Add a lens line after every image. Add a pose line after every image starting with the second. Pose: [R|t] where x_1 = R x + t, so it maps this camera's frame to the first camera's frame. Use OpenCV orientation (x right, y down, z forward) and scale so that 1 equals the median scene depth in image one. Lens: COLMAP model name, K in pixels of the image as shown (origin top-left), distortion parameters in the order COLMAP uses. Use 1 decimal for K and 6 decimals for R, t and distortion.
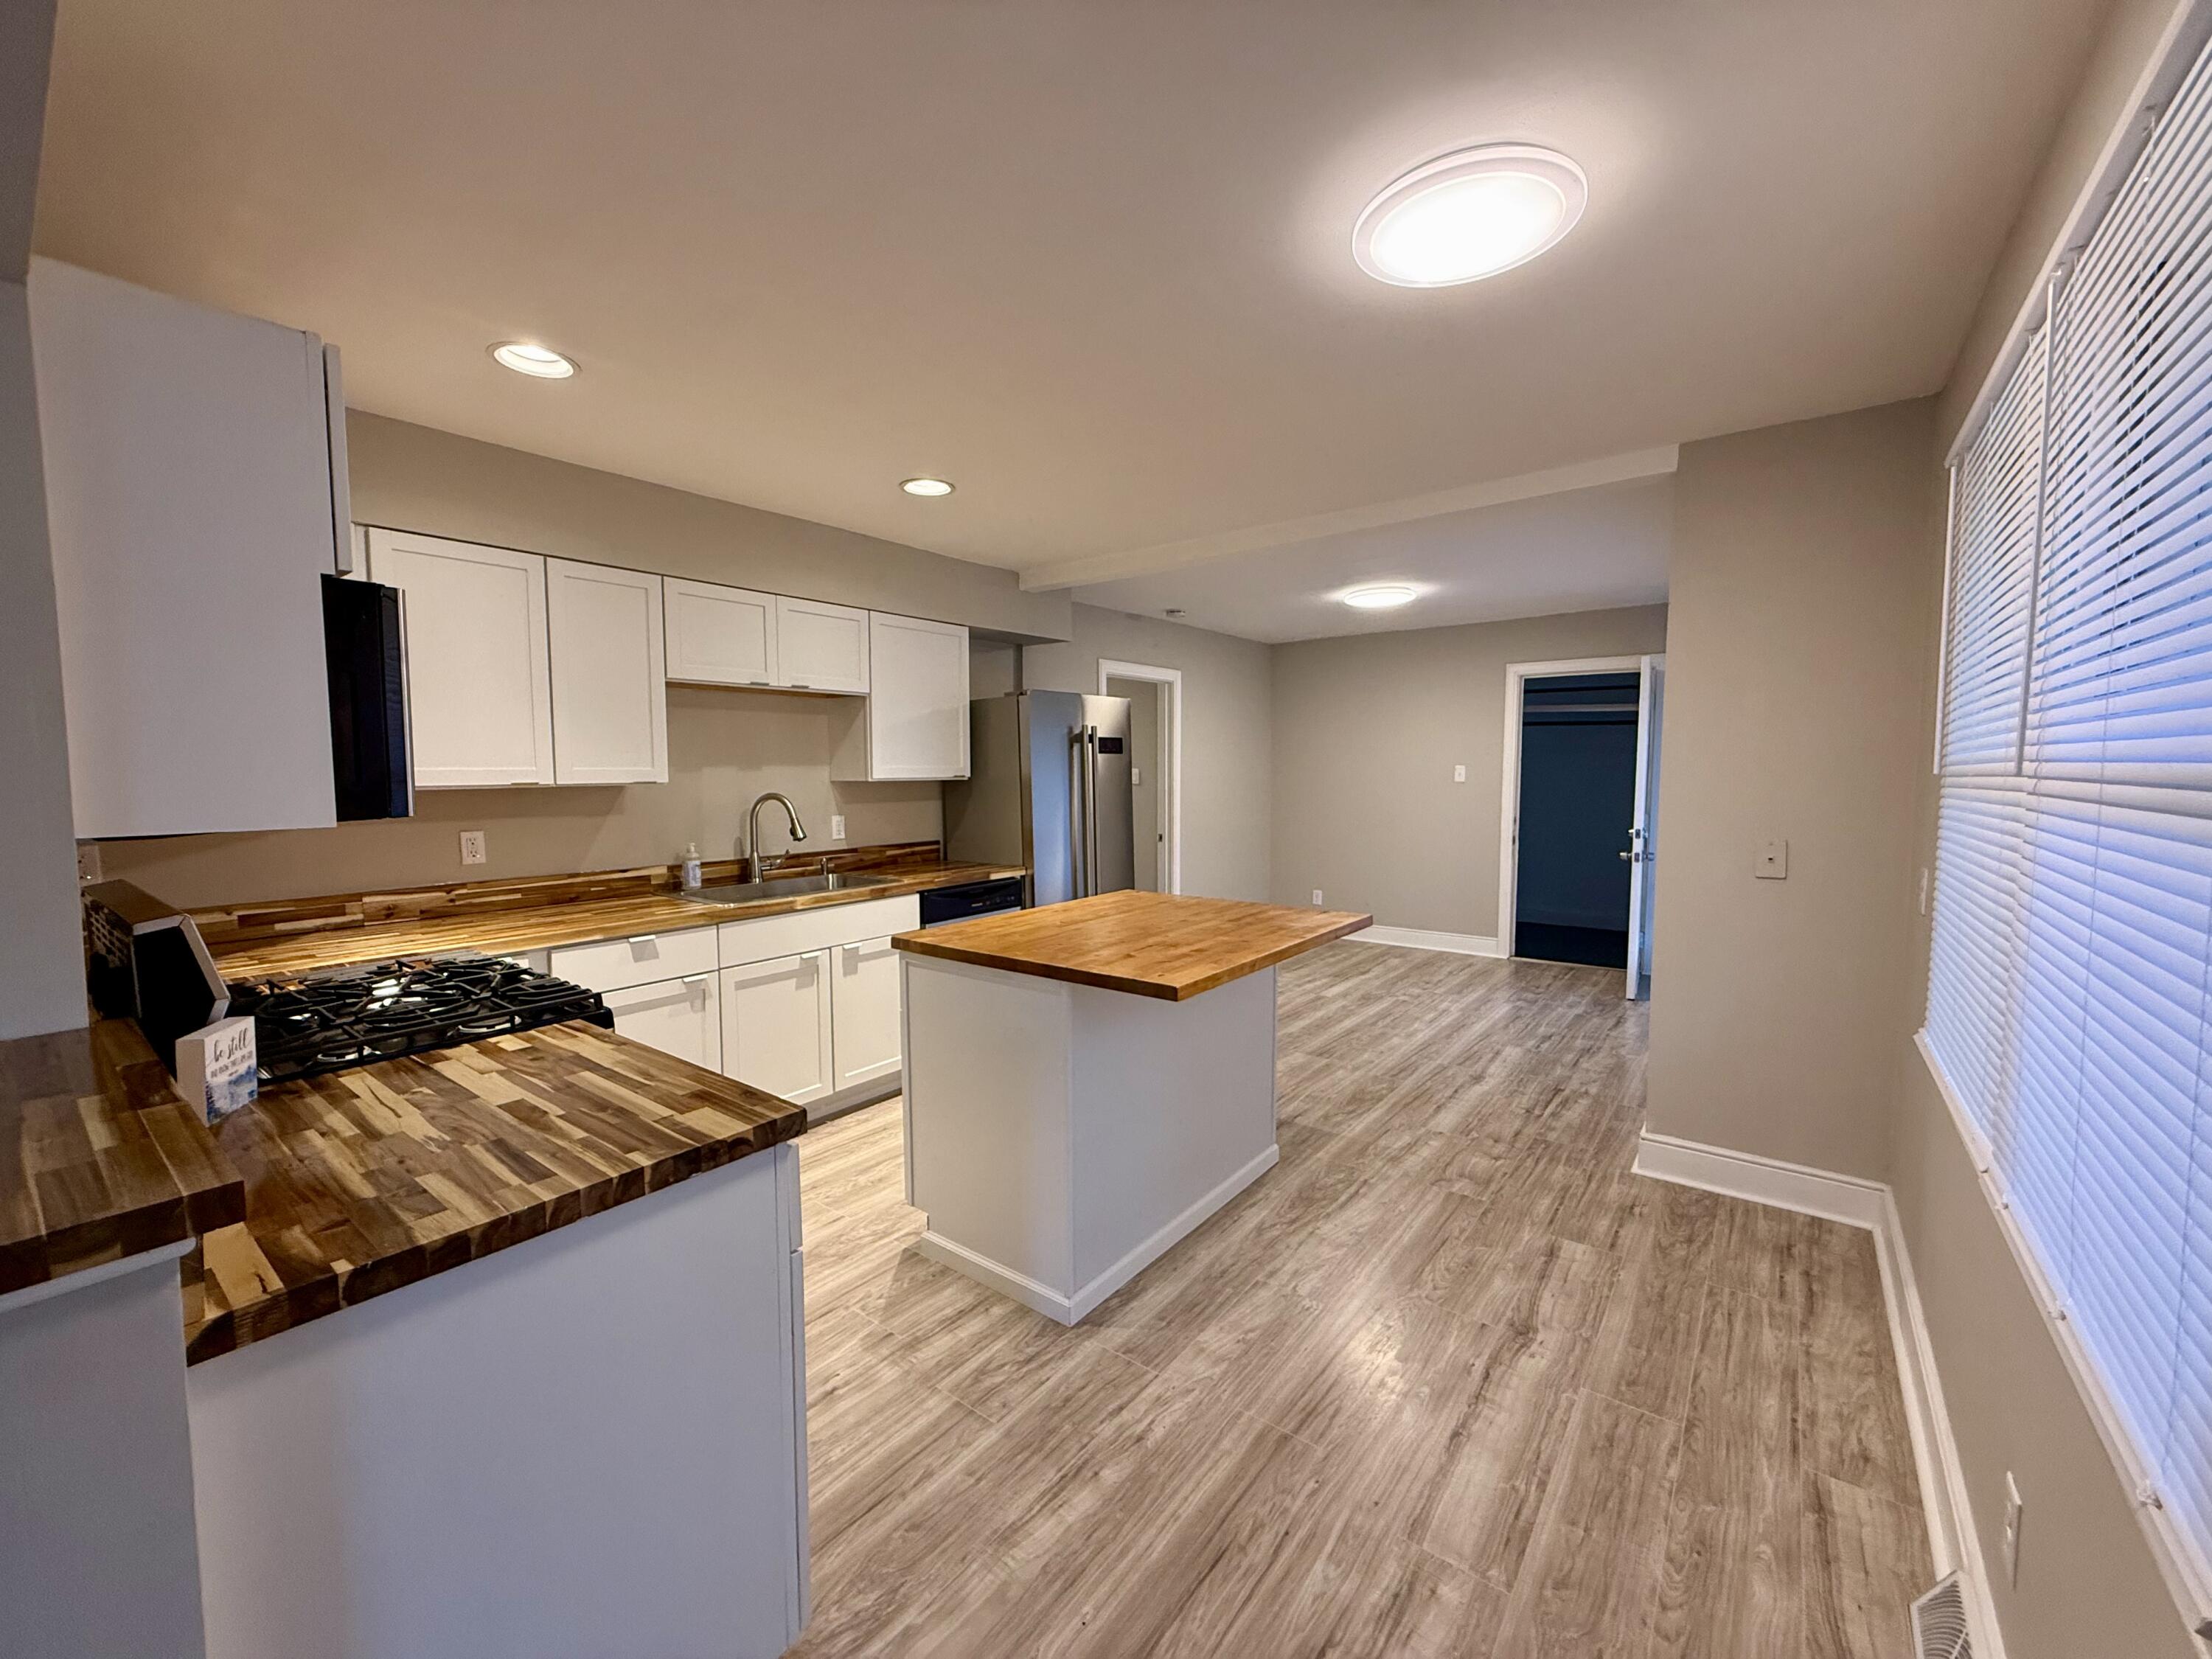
lens RADIAL K [[889.7, 0, 1104.5], [0, 889.7, 830.7], [0, 0, 1]] dist [0.004646, 0.000049]
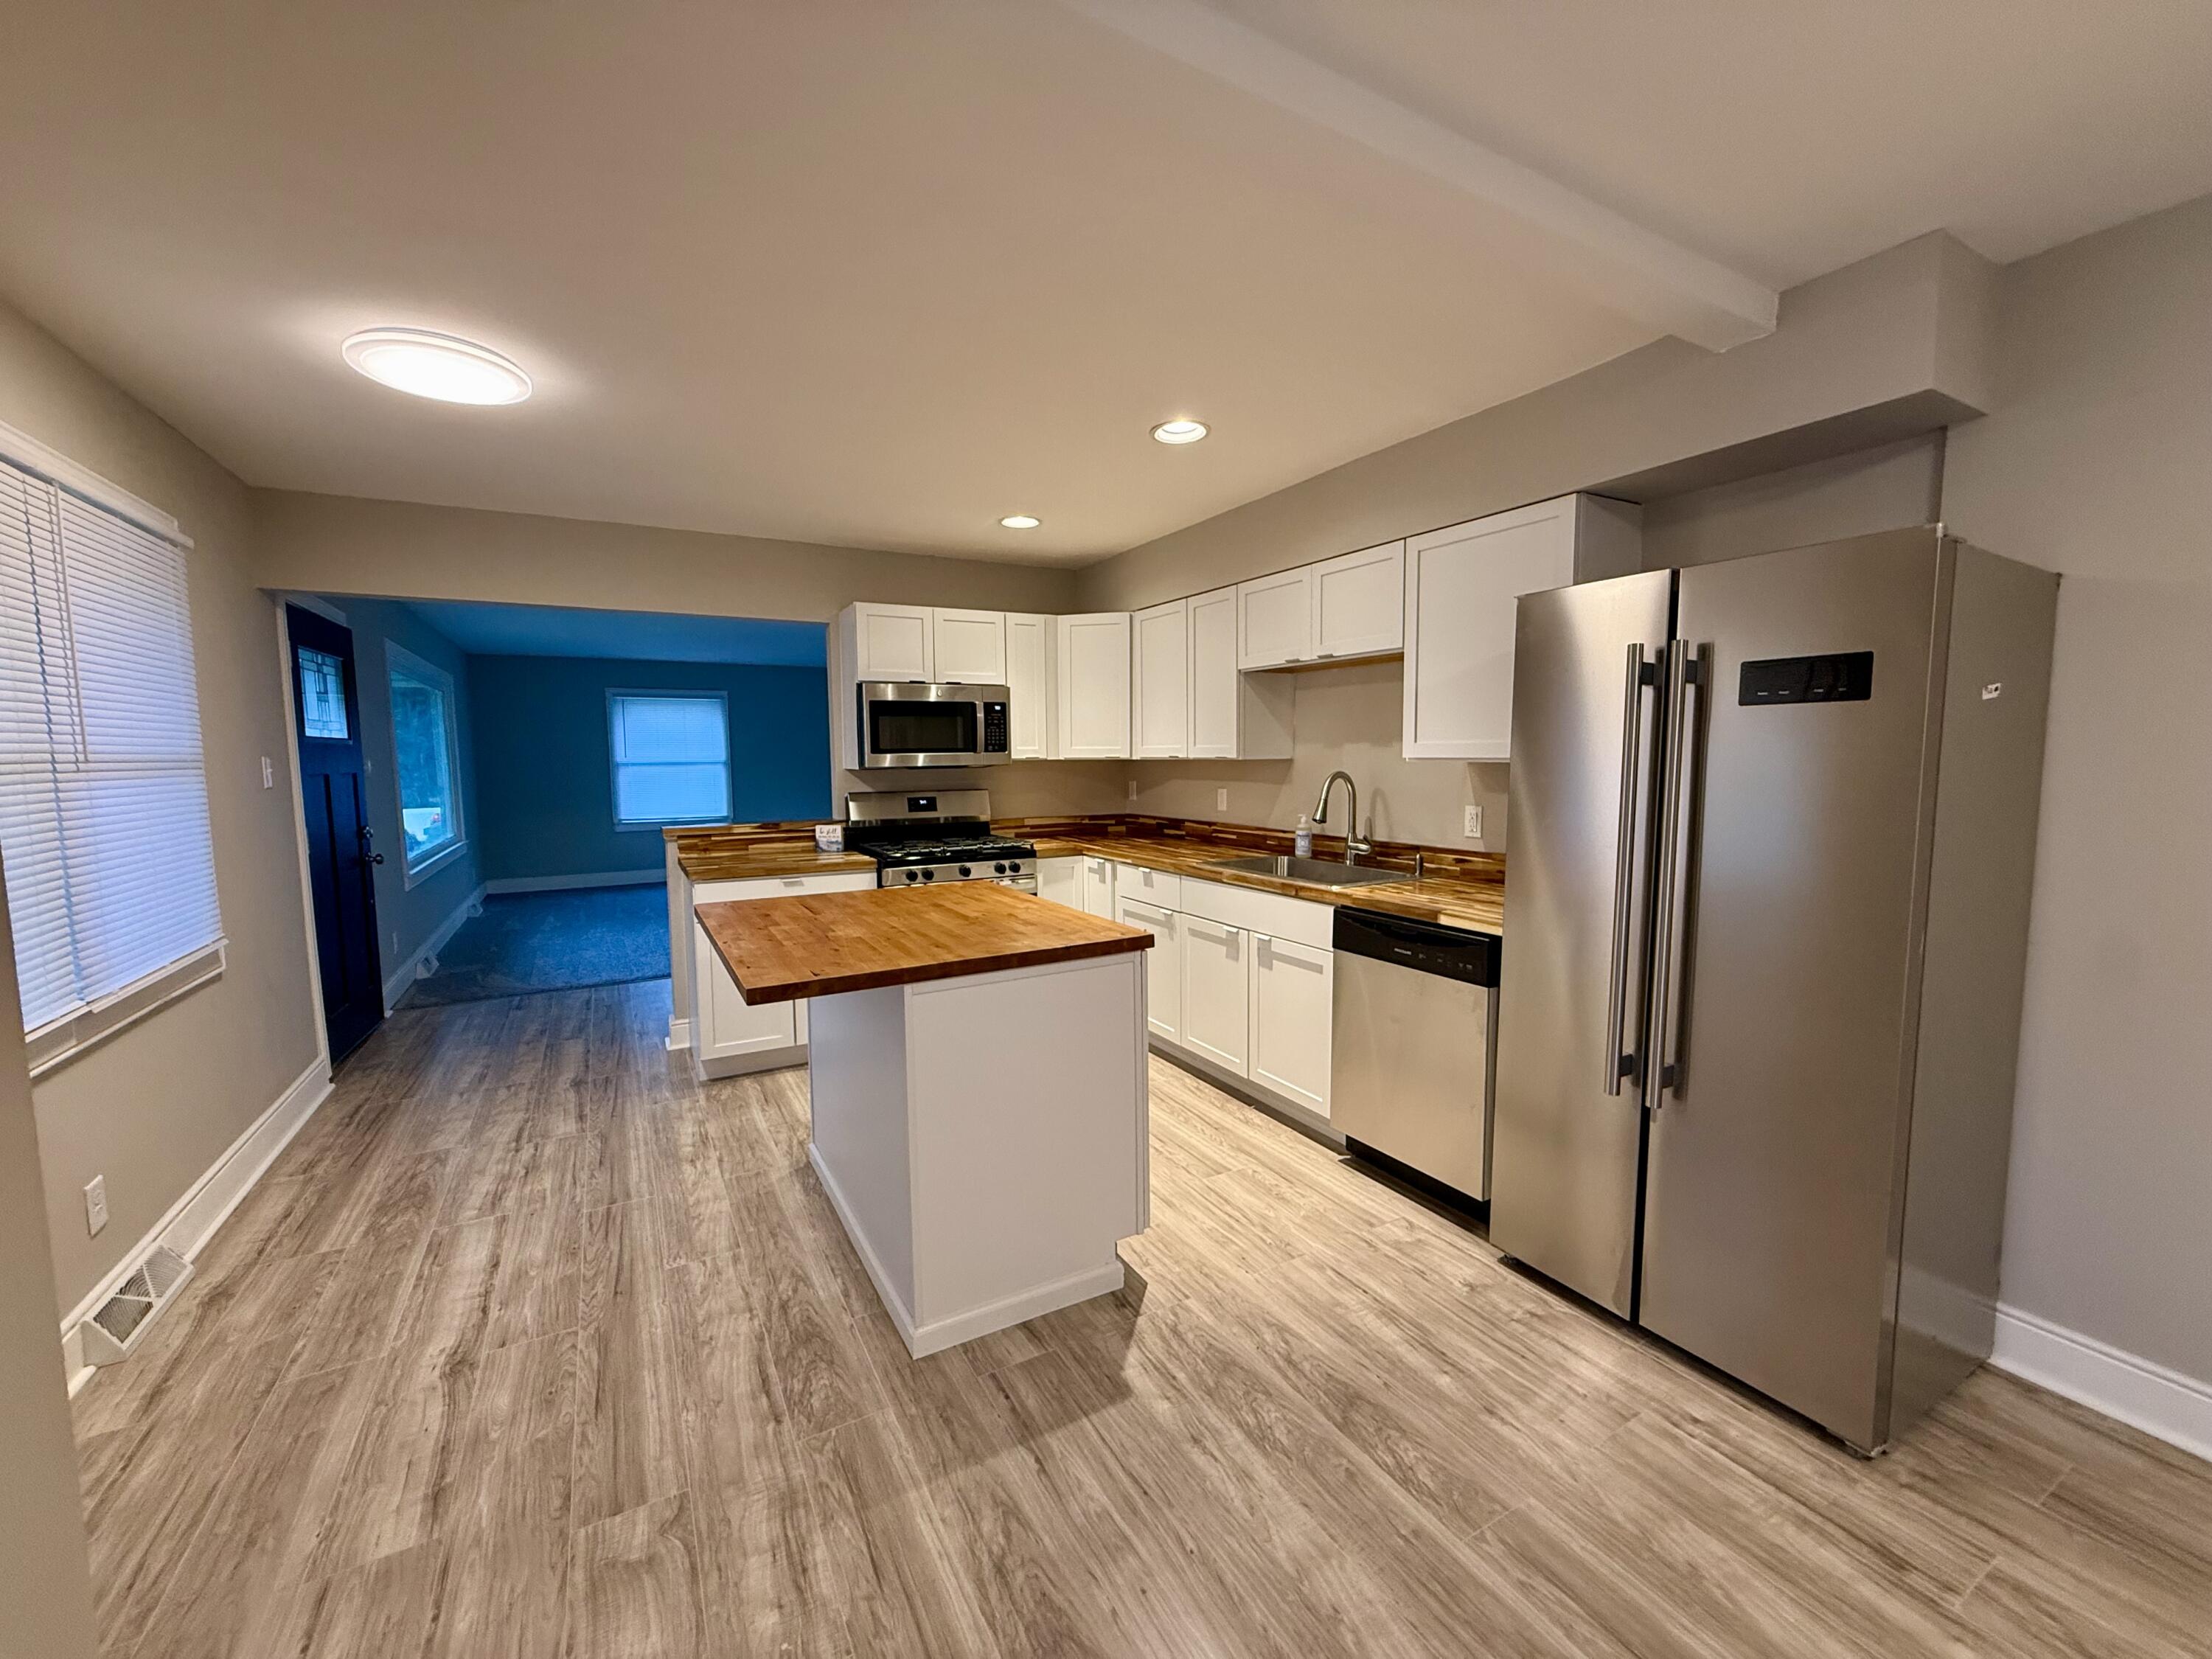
lens RADIAL K [[889.7, 0, 1108.2], [0, 889.7, 831.9], [0, 0, 1]] dist [0.004646, 0.000049]
pose [[-0.394359, 0.094033, -0.914133, 0.843829], [-0.052404, 0.990831, 0.124530, -0.118535], [0.917461, 0.097014, -0.385816, 1.625185]]
